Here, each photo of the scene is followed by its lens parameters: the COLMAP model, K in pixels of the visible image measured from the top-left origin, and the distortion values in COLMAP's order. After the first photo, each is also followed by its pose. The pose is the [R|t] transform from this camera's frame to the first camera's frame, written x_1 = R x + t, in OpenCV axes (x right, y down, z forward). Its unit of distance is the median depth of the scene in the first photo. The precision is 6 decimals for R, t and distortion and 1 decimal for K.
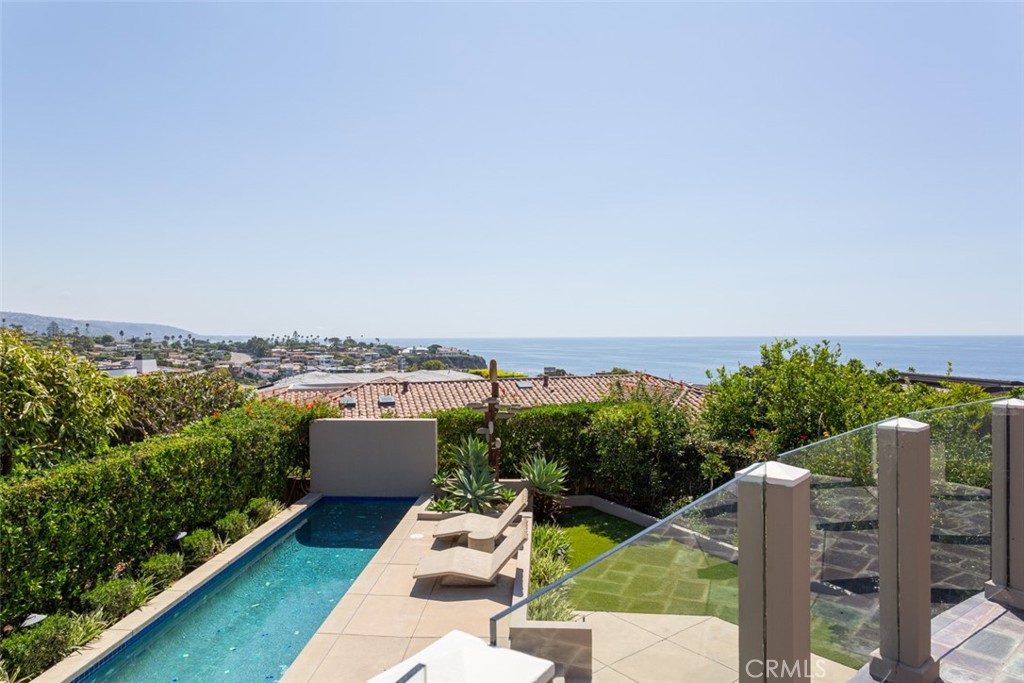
lens RADIAL K [[613.7, 0, 520.6], [0, 613.7, 334.8], [0, 0, 1]] dist [0.000688, -0.001885]
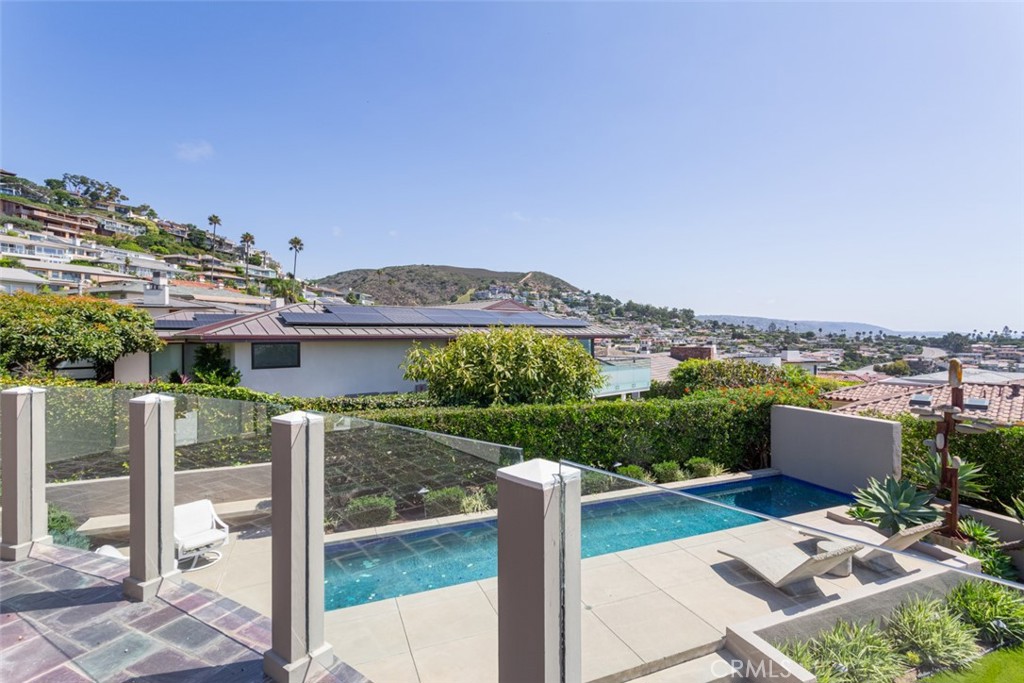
lens RADIAL K [[481.6, 0, 515.3], [0, 481.6, 338.5], [0, 0, 1]] dist [0.002430, 0.000022]
pose [[0.413224, 0.007596, -0.910598, 0.325850], [0.006170, 0.999919, 0.011141, 0.002502], [0.910608, -0.010222, 0.413144, 0.227281]]
